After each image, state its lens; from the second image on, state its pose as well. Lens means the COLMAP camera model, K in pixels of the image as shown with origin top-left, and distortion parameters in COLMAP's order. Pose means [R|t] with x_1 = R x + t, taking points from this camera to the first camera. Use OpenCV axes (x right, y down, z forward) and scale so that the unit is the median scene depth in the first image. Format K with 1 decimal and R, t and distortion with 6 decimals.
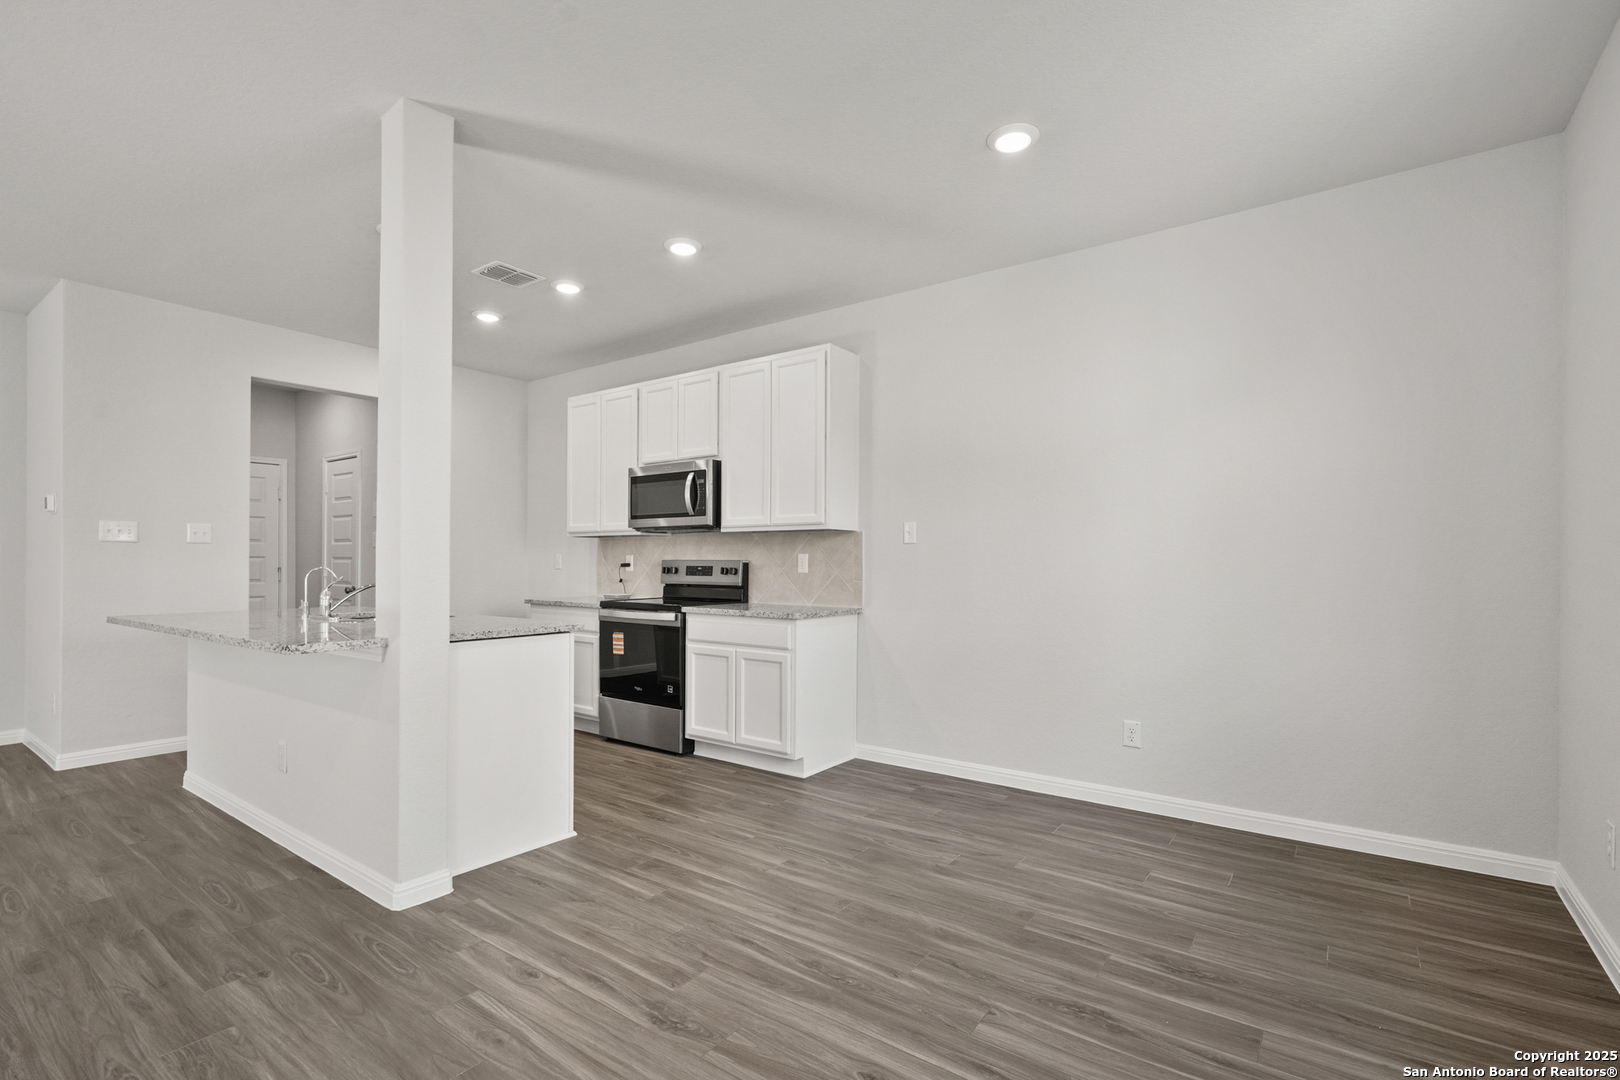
lens RADIAL K [[745.6, 0, 804.5], [0, 745.6, 561.2], [0, 0, 1]] dist [-0.003842, -0.000334]
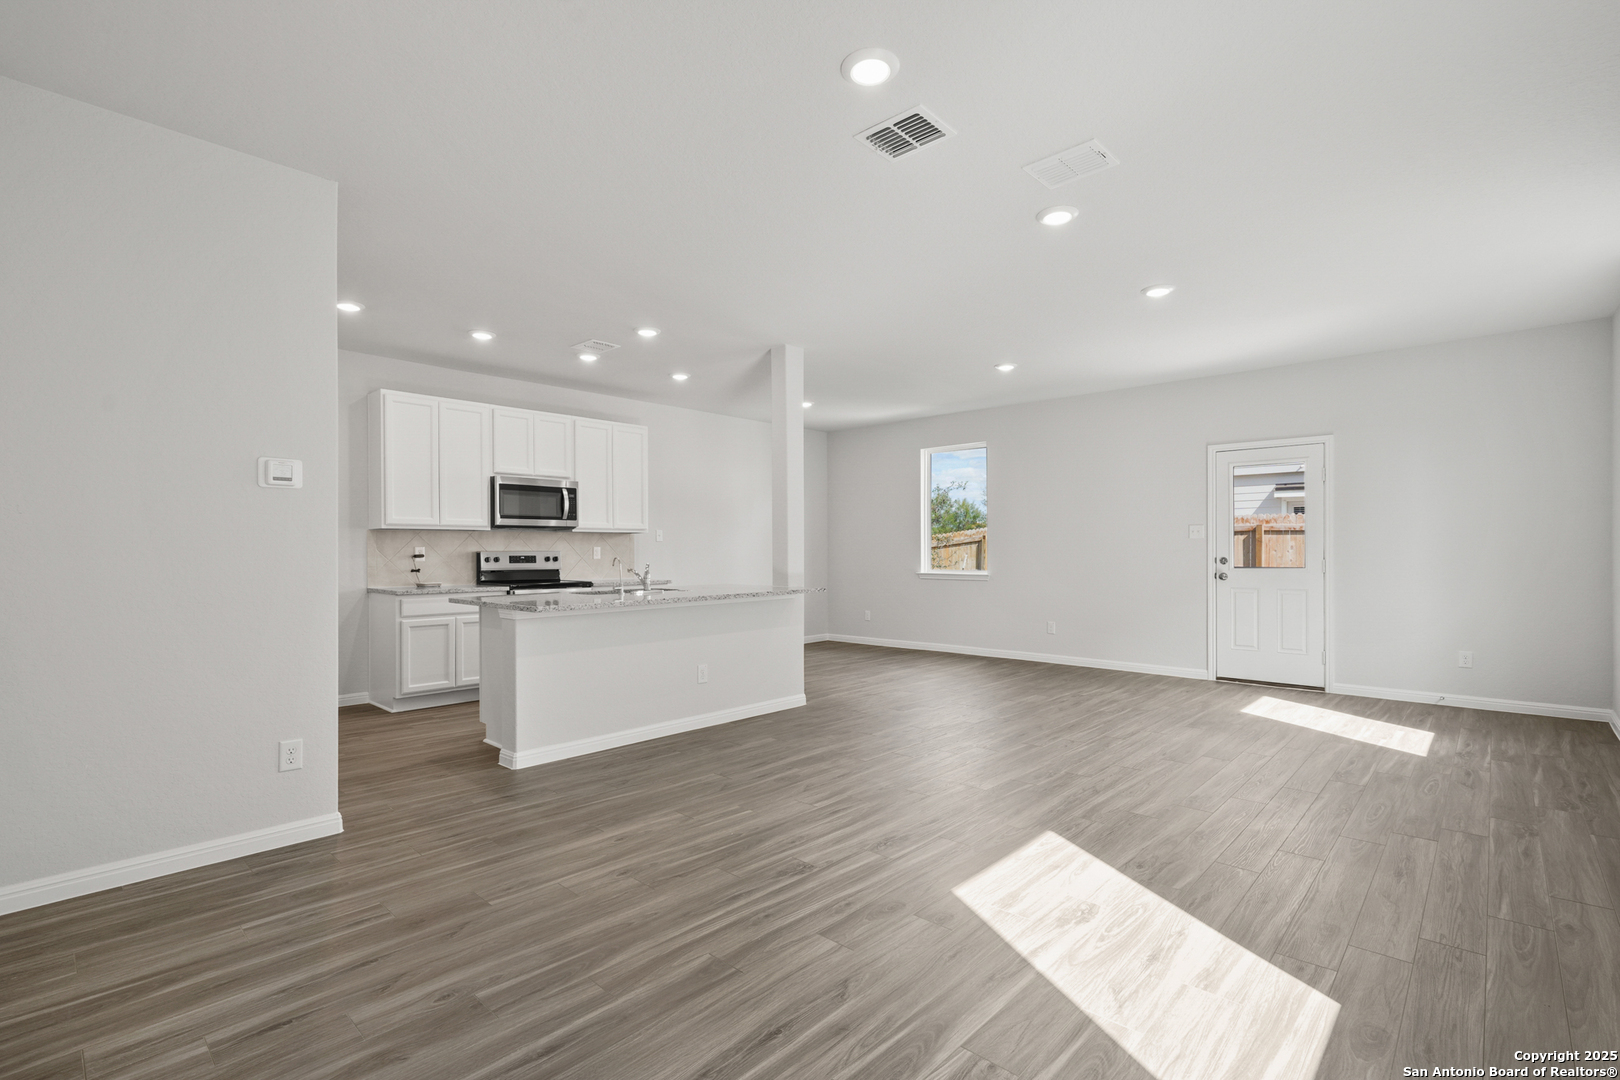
lens RADIAL K [[743.3, 0, 806.1], [0, 743.3, 550.8], [0, 0, 1]] dist [-0.001655, -0.000217]
pose [[0.115304, -0.002427, 0.993327, -1.678007], [0.002390, 0.999995, 0.002166, -0.004403], [-0.993327, 0.002124, 0.115310, 0.437027]]
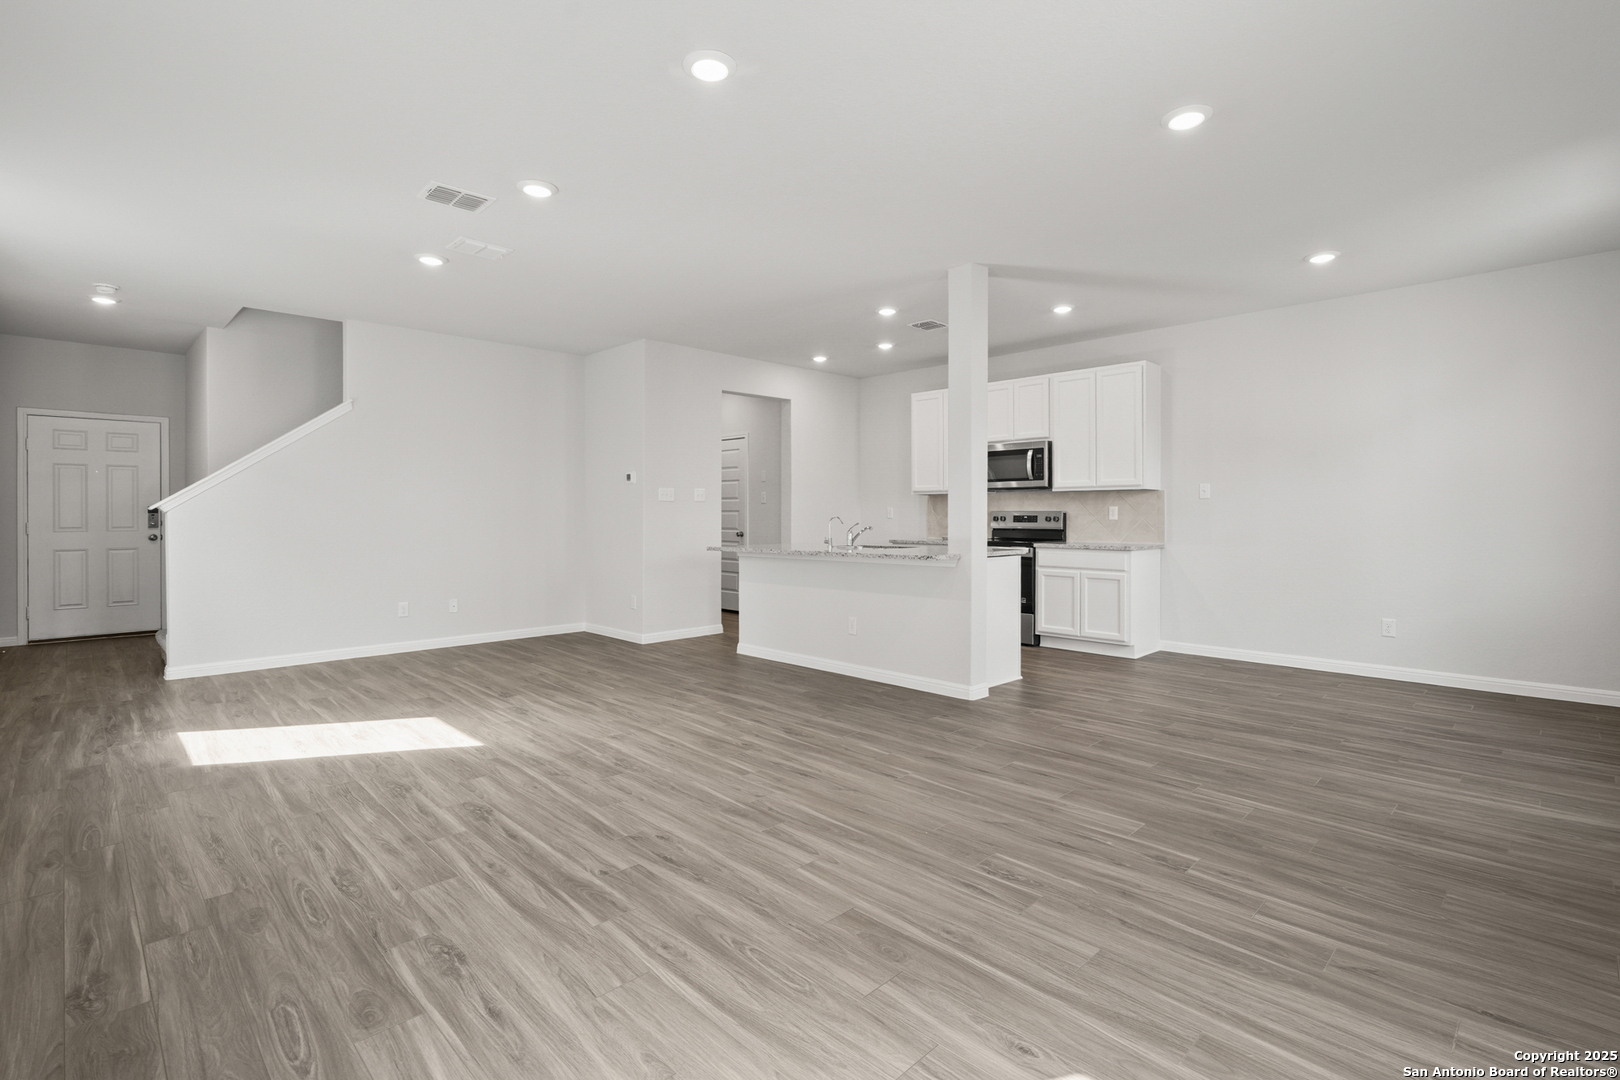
lens RADIAL K [[751.2, 0, 811.6], [0, 751.2, 511.6], [0, 0, 1]] dist [-0.001676, -0.000262]
pose [[0.988165, -0.004660, -0.153323, -0.390634], [0.004527, 0.999989, -0.001213, -0.000934], [0.153327, 0.000504, 0.988175, -0.545316]]
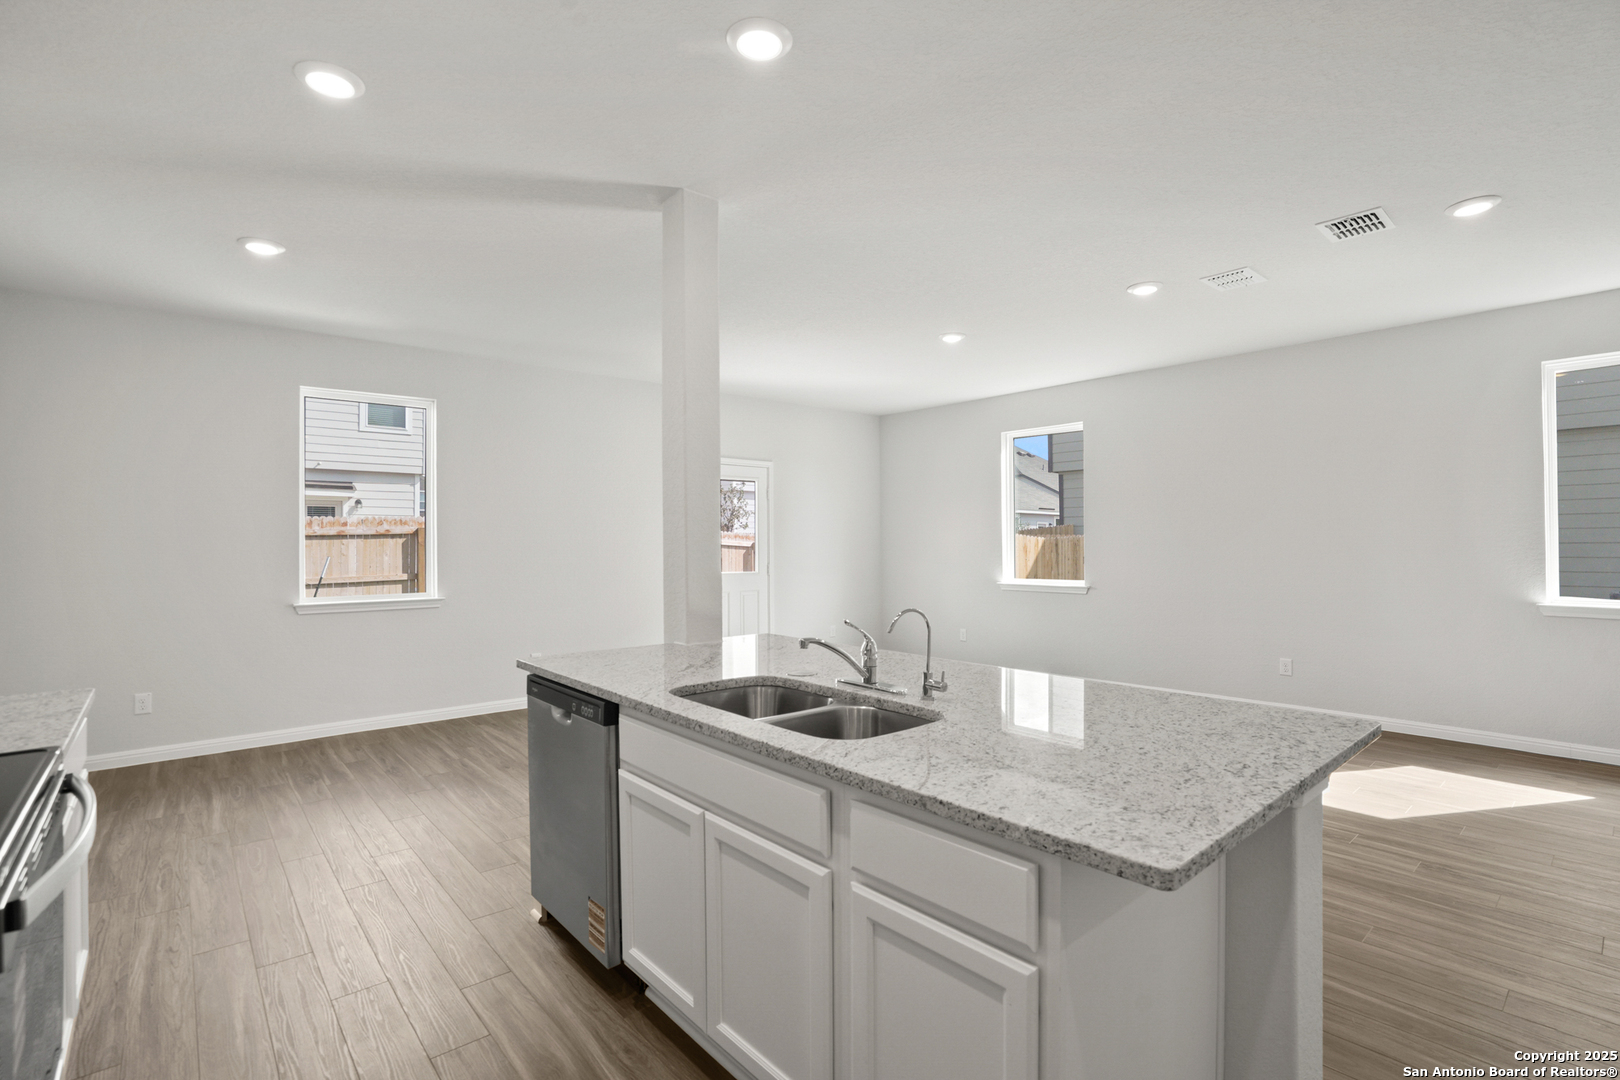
lens RADIAL K [[759.4, 0, 800.9], [0, 759.4, 523.0], [0, 0, 1]] dist [-0.062023, 0.021718]
pose [[-0.974212, 0.009539, 0.225432, -0.597078], [0.003086, 0.999576, -0.028963, -0.027531], [-0.225612, -0.027520, -0.973828, 1.330798]]
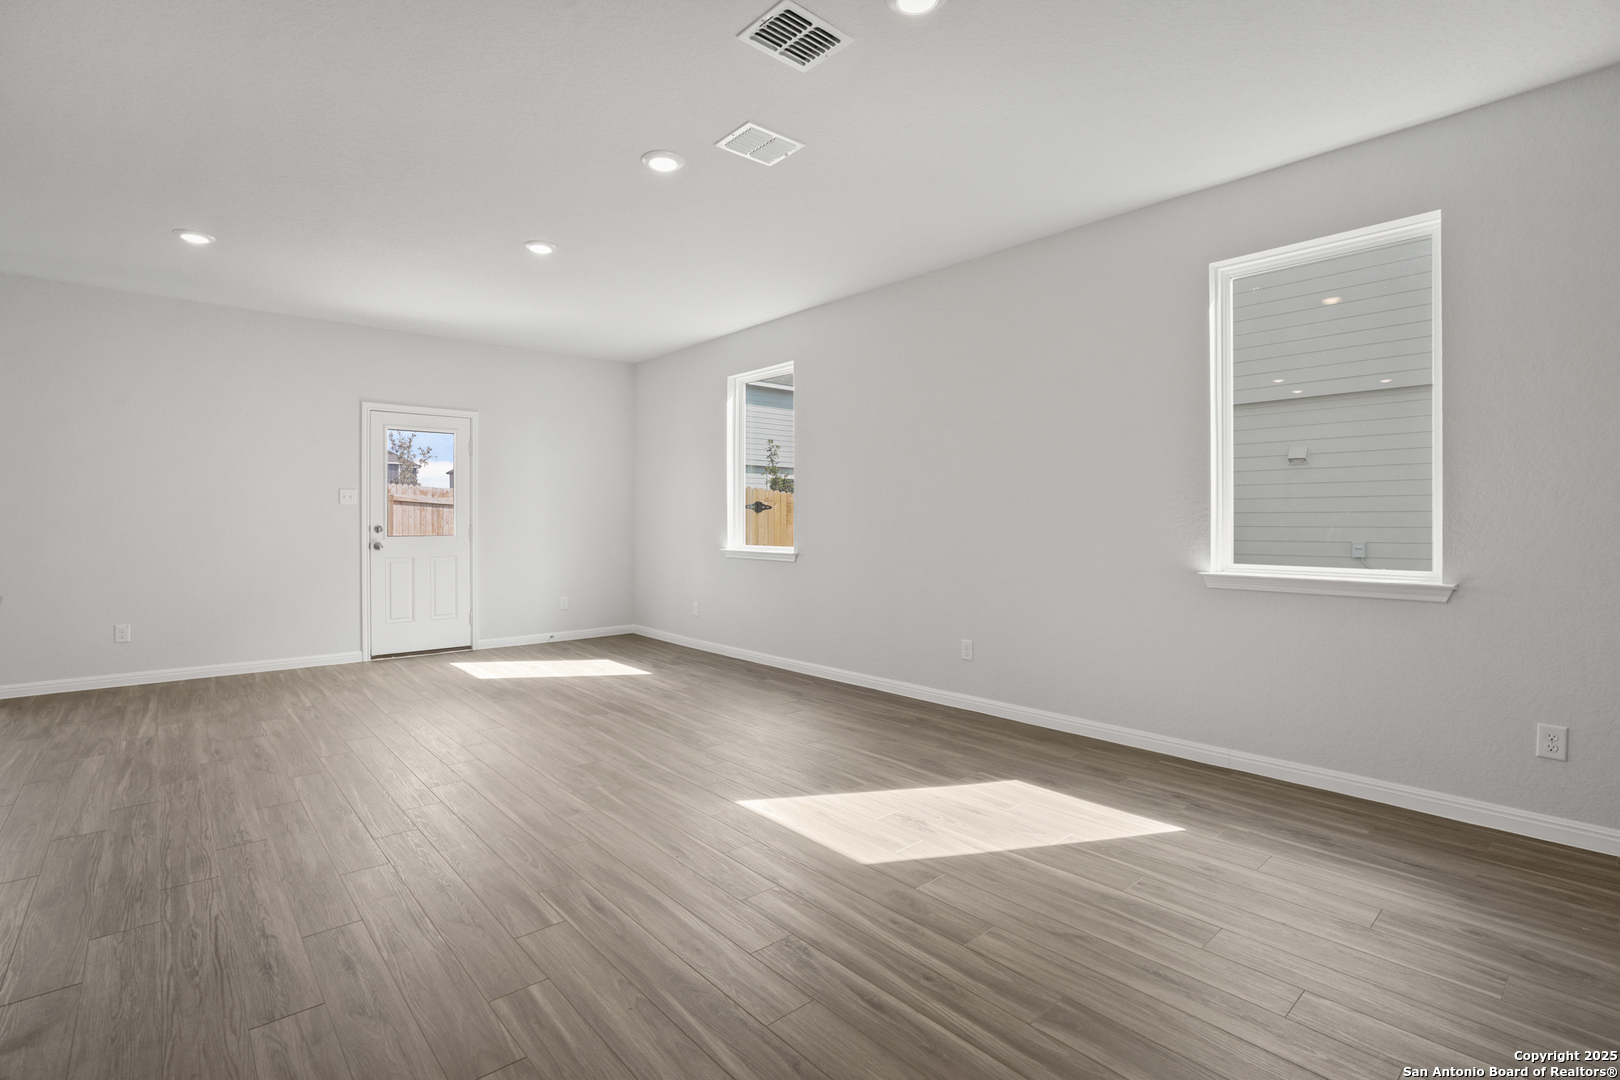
lens RADIAL K [[759.4, 0, 800.9], [0, 759.4, 523.0], [0, 0, 1]] dist [-0.062023, 0.021718]
pose [[-0.976745, -0.003015, 0.214381, -1.137530], [-0.001659, 0.999977, 0.006508, -0.001107], [-0.214396, 0.006001, -0.976728, 0.984677]]
